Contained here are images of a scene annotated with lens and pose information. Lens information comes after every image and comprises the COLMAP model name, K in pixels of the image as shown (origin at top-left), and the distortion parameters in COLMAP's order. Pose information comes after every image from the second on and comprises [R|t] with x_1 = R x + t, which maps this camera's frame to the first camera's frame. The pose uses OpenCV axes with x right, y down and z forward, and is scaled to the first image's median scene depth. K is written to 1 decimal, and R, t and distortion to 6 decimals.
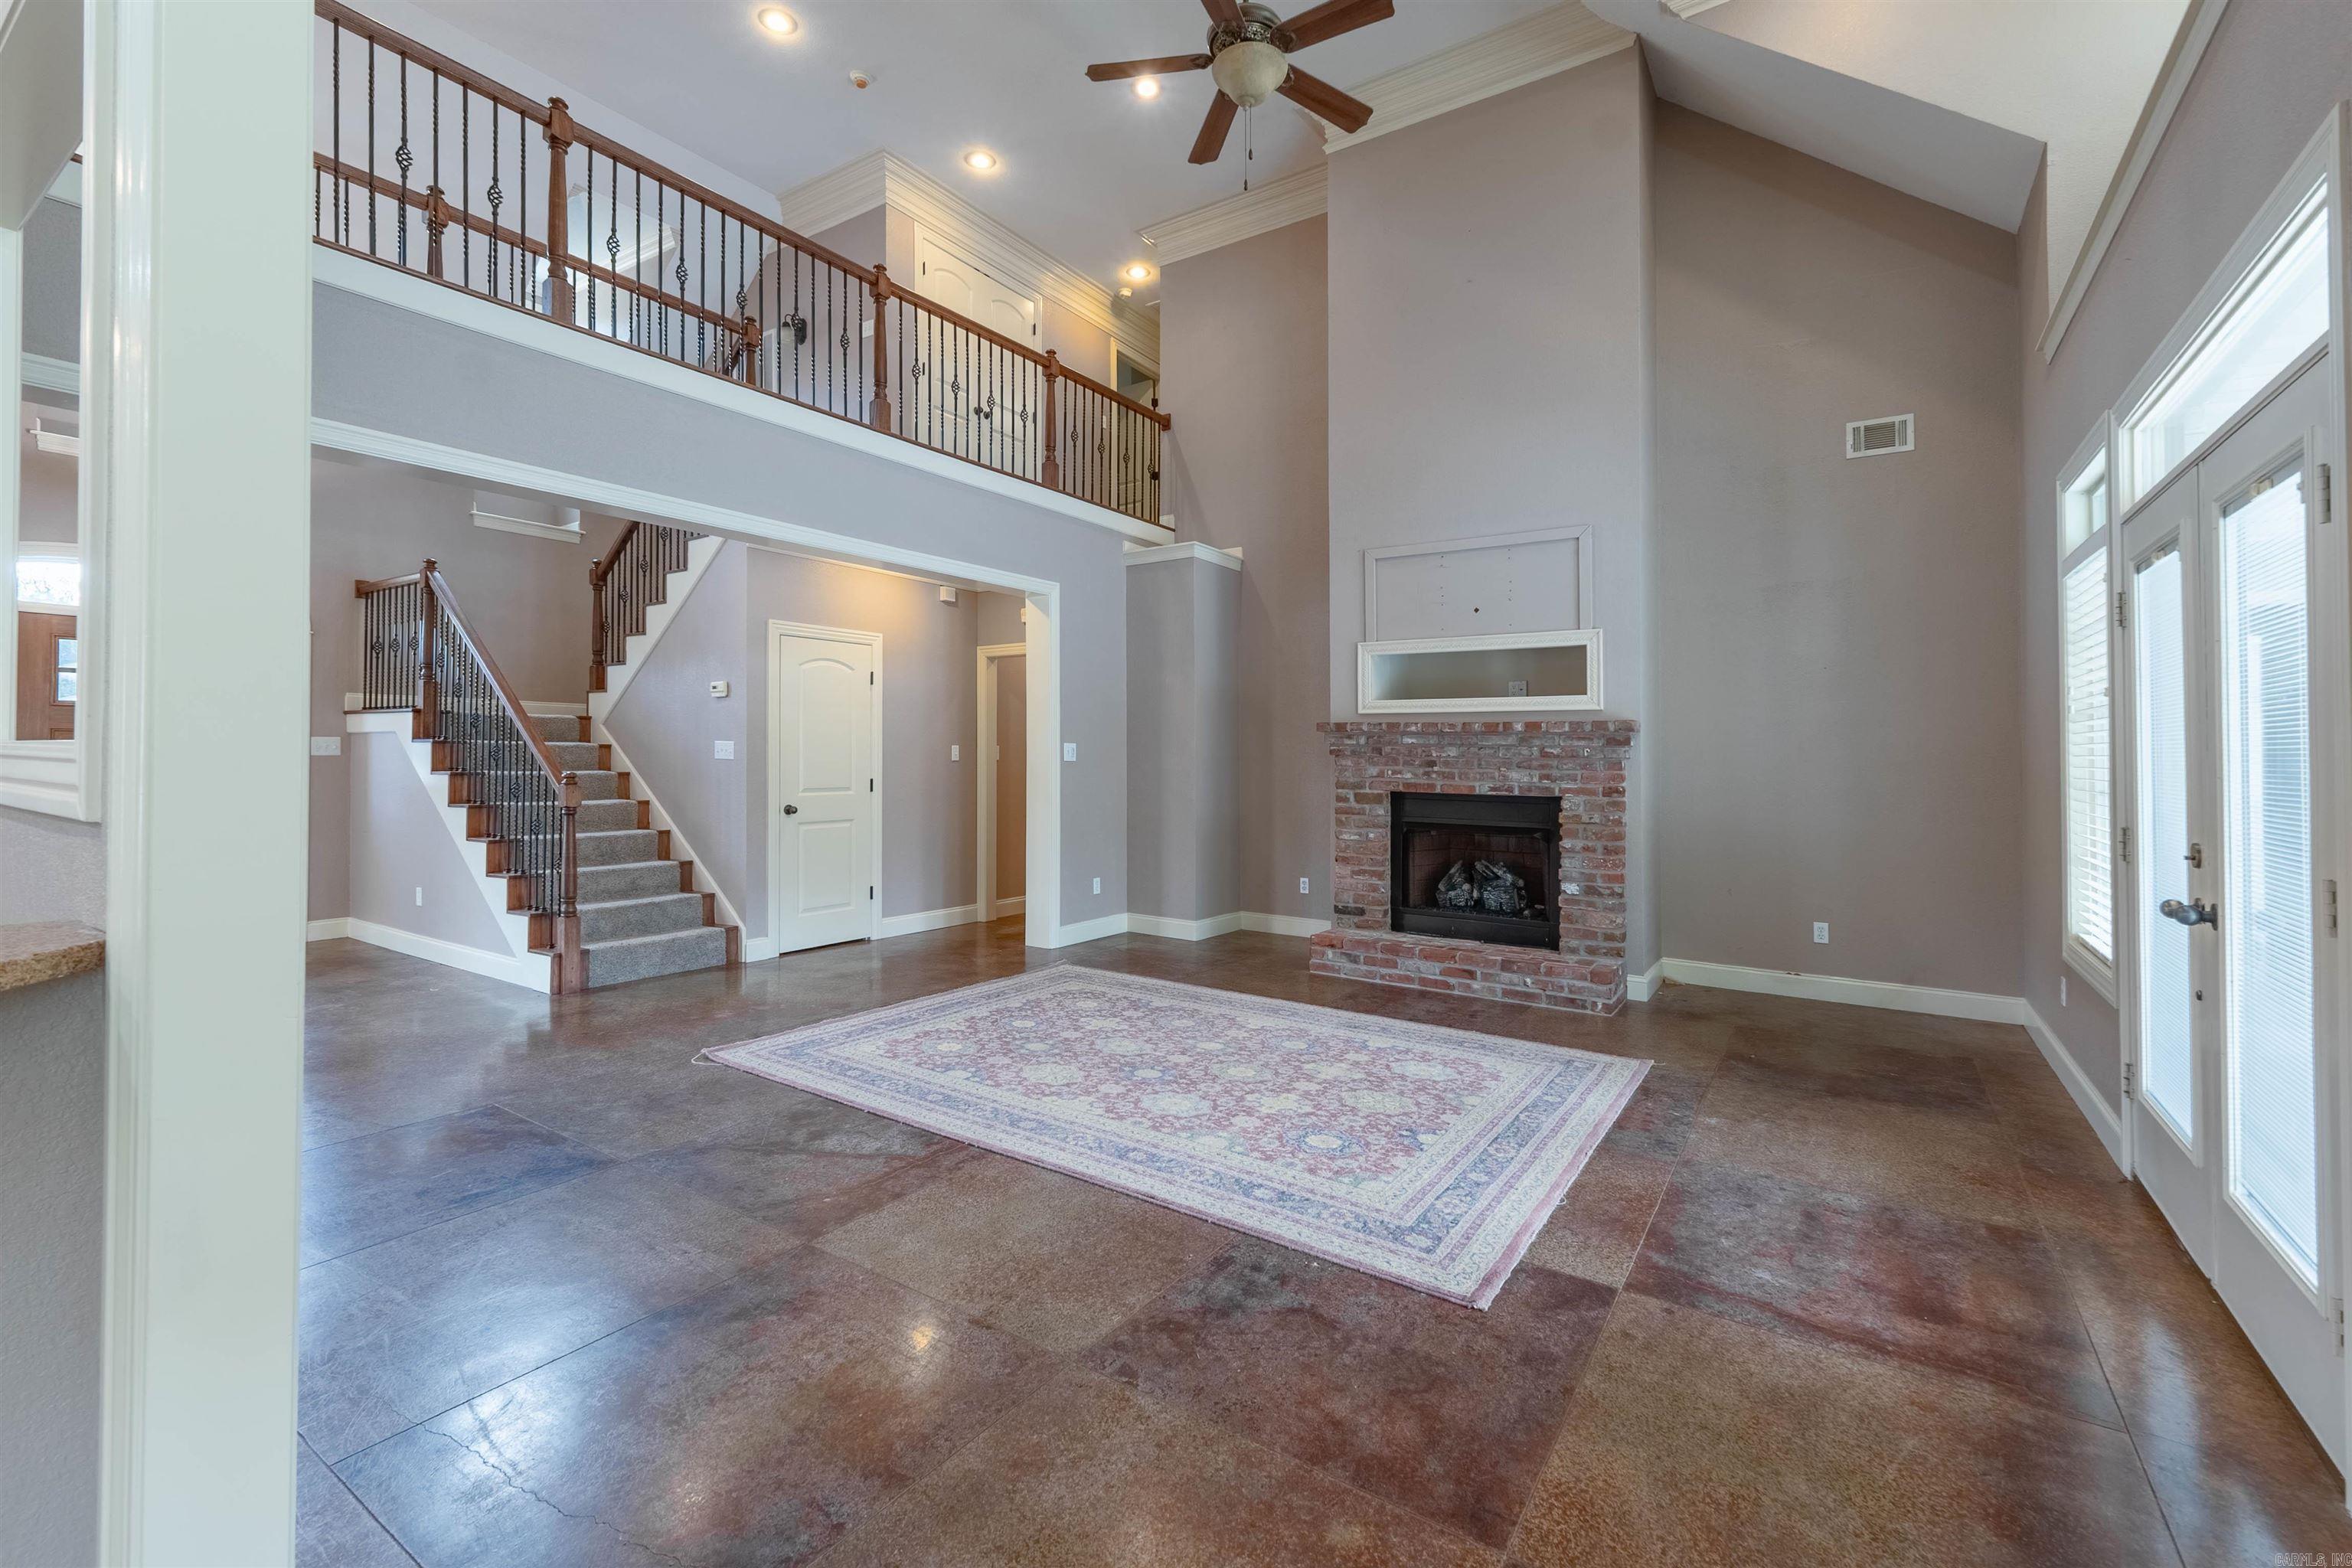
lens RADIAL K [[1000.1, 0, 1175.9], [0, 1000.1, 760.3], [0, 0, 1]] dist [0.000059, 0.000197]
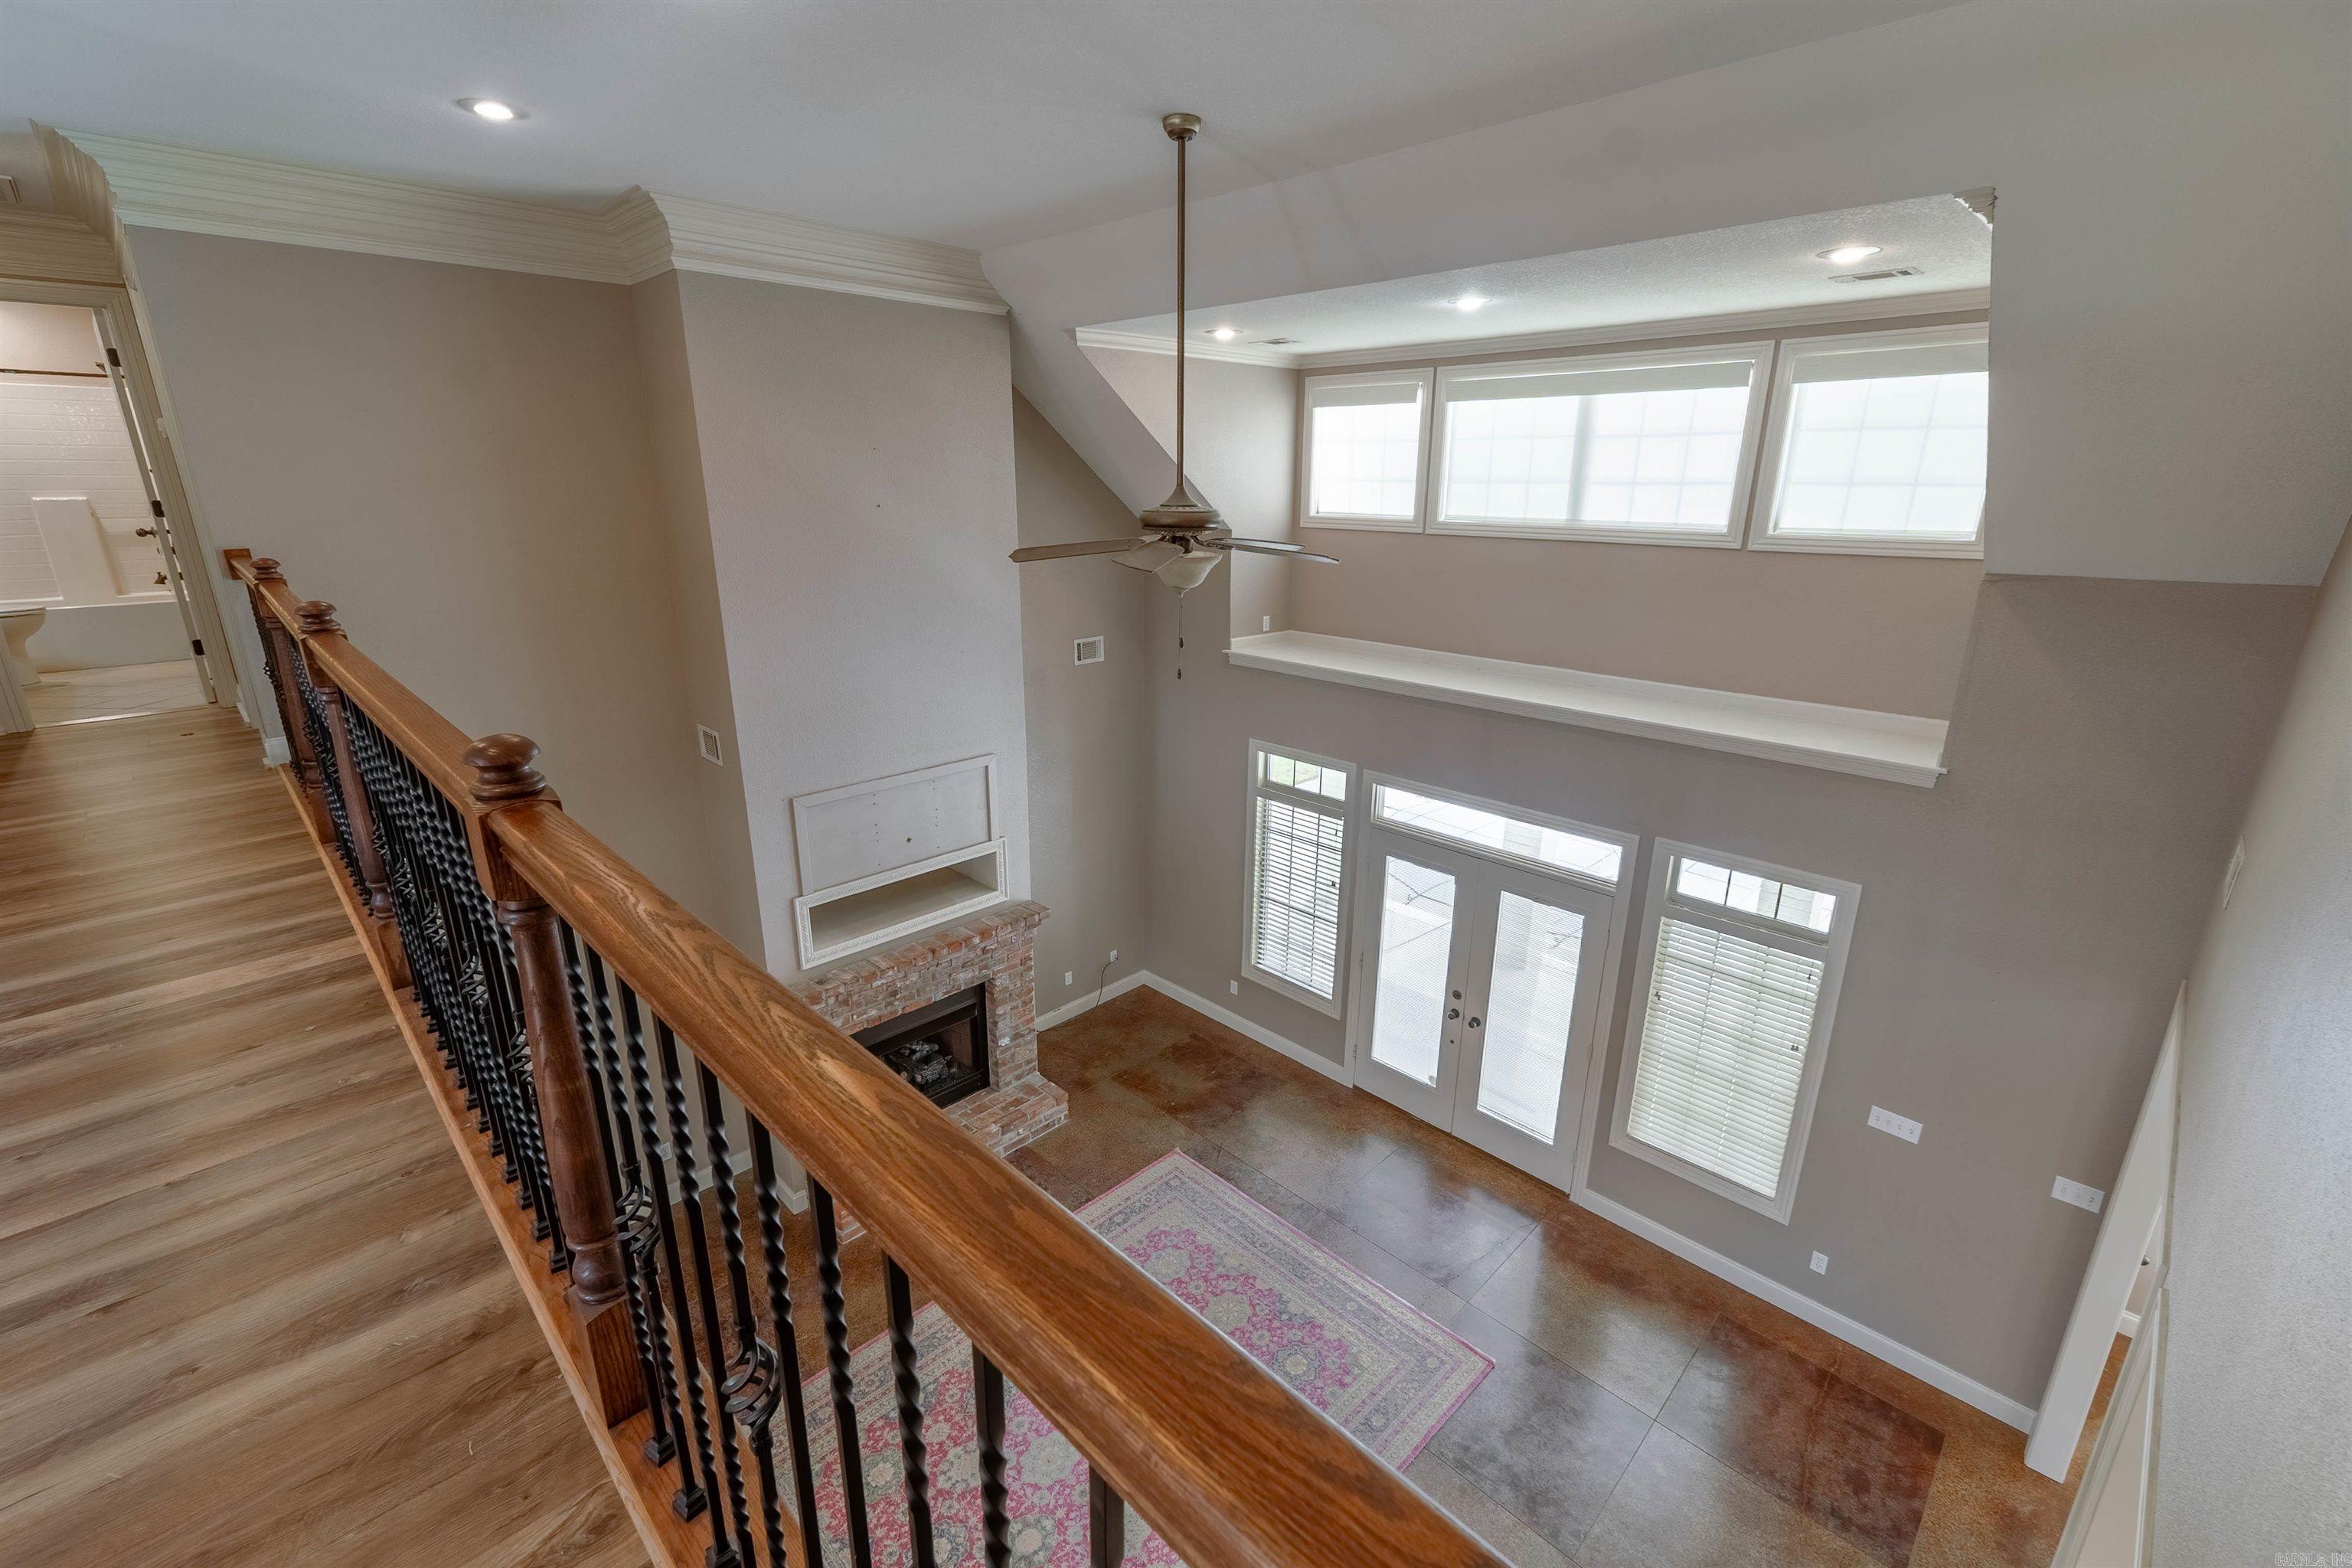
lens RADIAL K [[1014.0, 0, 1176.0], [0, 1014.0, 784.0], [0, 0, 1]] dist [0.000304, 0.000144]
pose [[0.188129, -0.298200, 0.935780, -0.640659], [-0.002809, 0.952625, 0.304133, -0.555334], [-0.982140, -0.059845, 0.178379, 0.587316]]
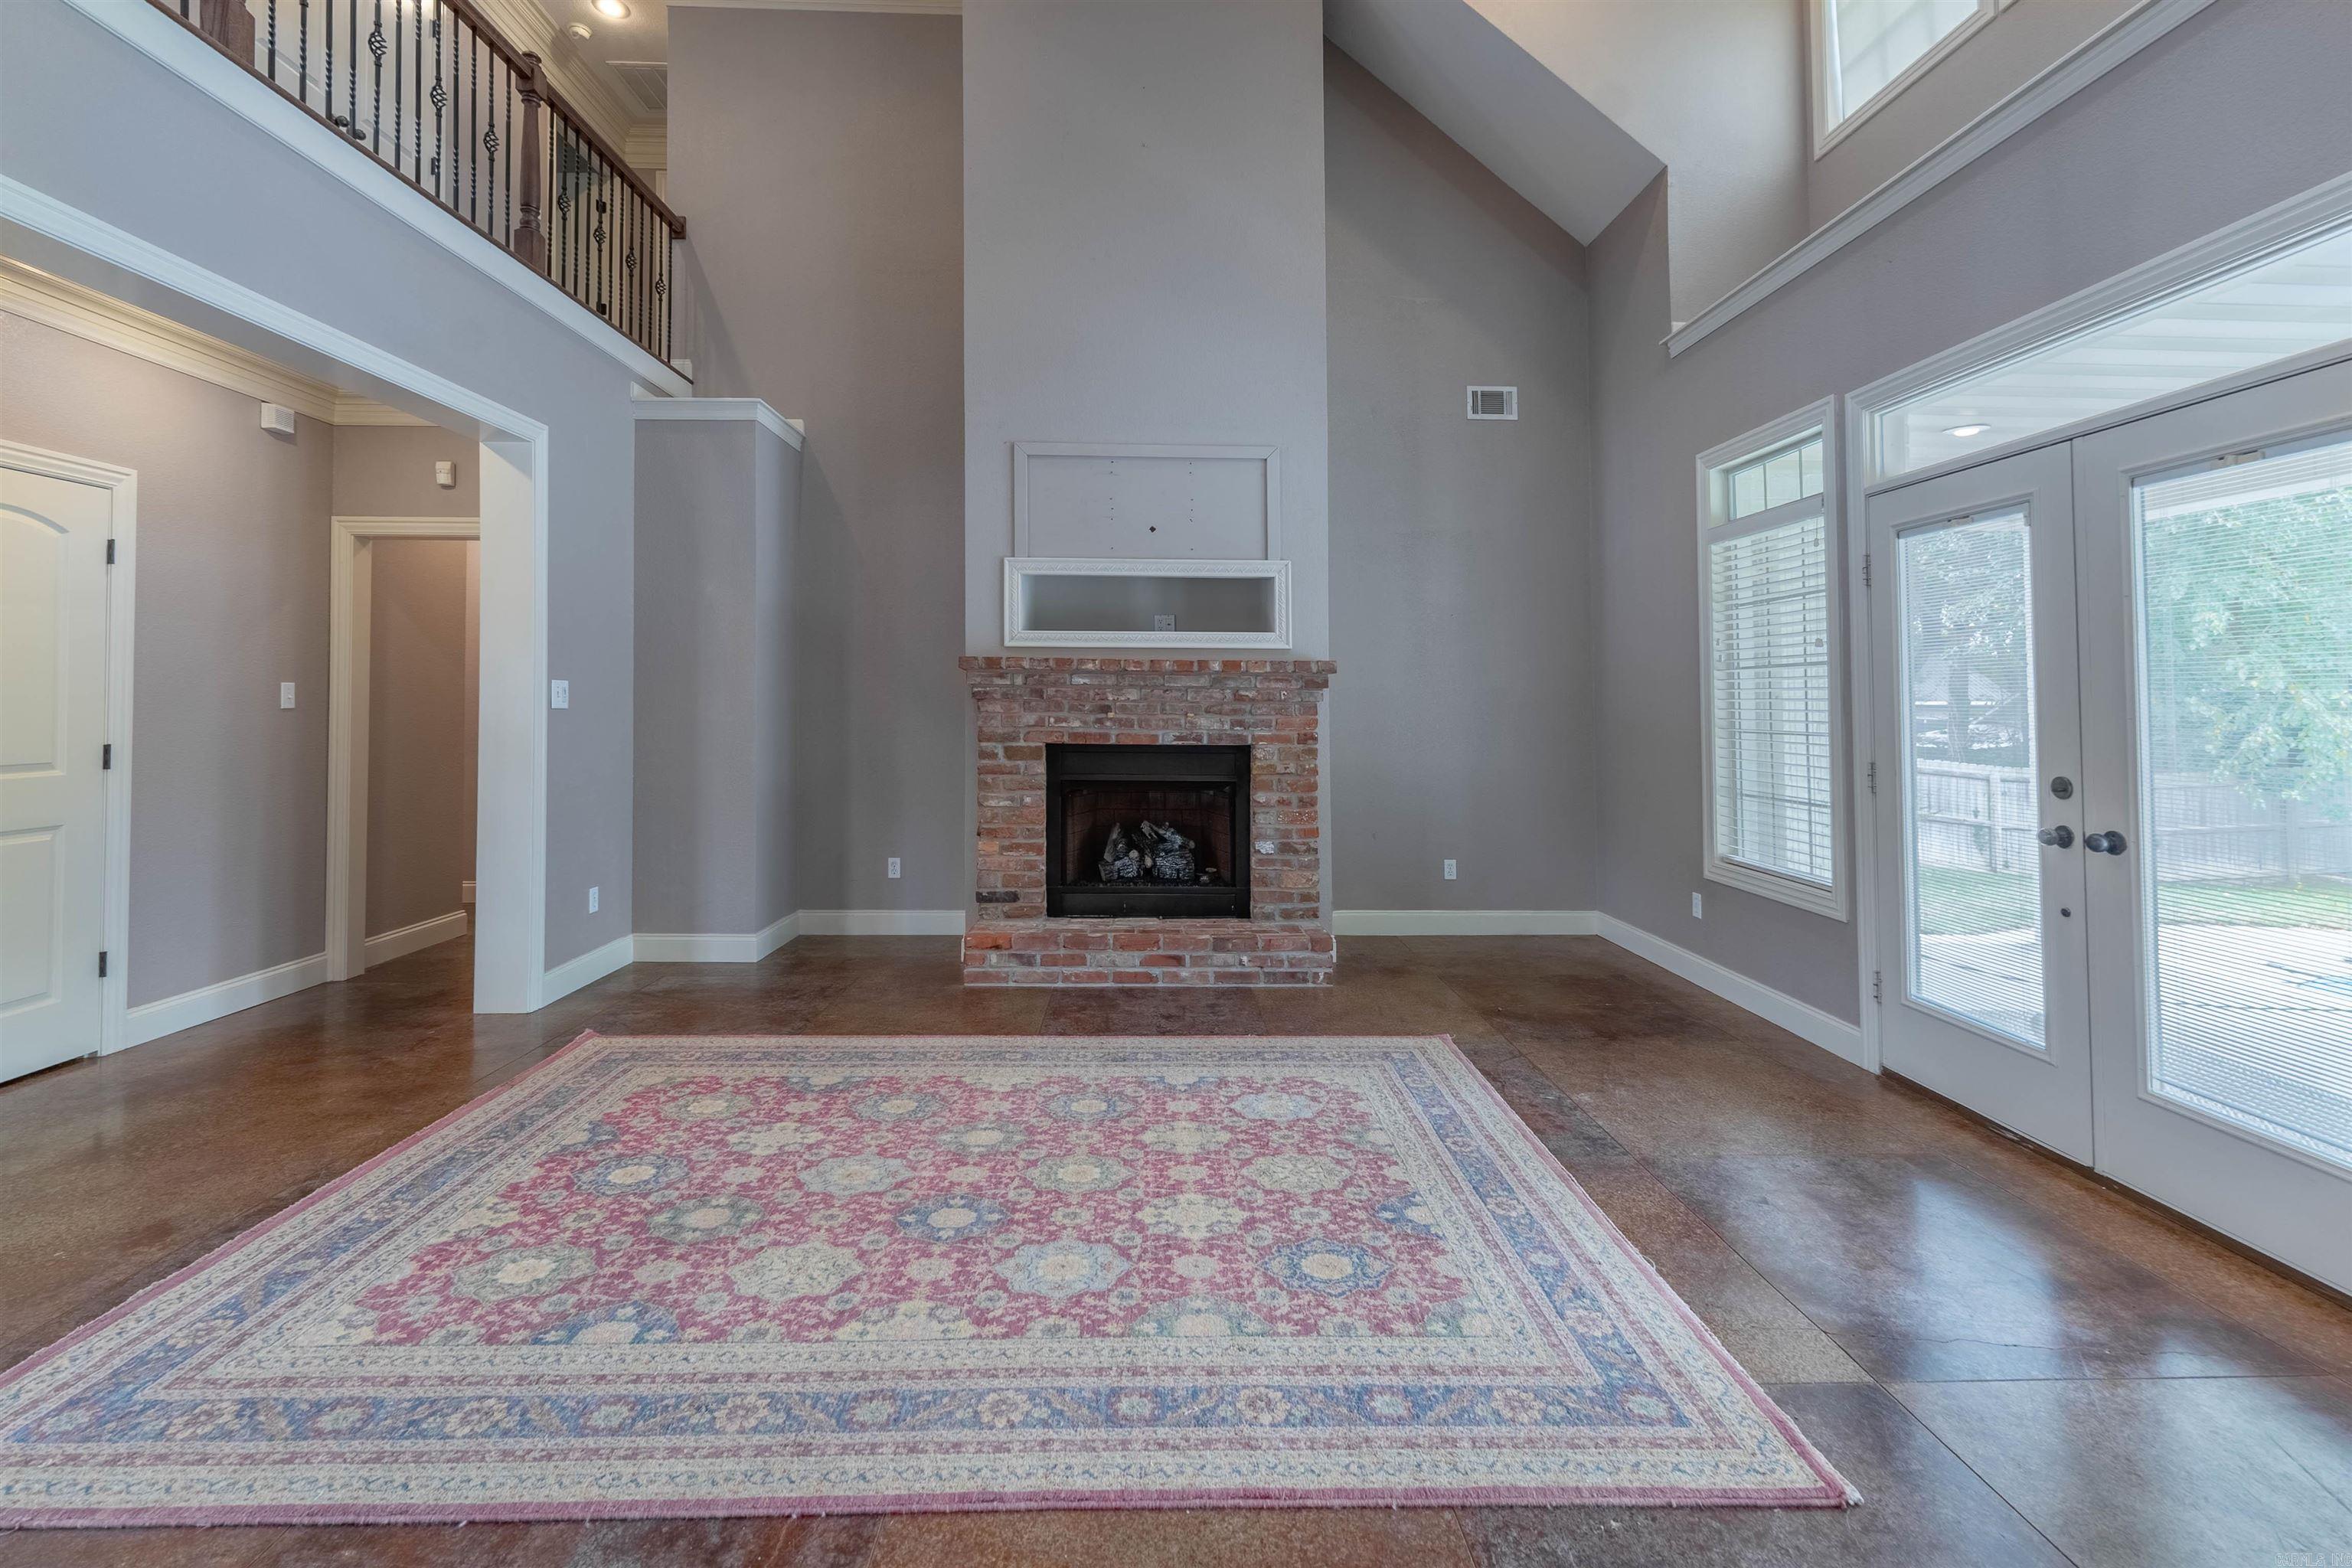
lens RADIAL K [[1029.4, 0, 1172.1], [0, 1029.4, 681.8], [0, 0, 1]] dist [0.003440, 0.000760]
pose [[0.809307, 0.009578, 0.587307, -0.216112], [0.003585, 0.999768, -0.021245, -0.000859], [-0.587375, 0.019299, 0.809085, 0.298561]]
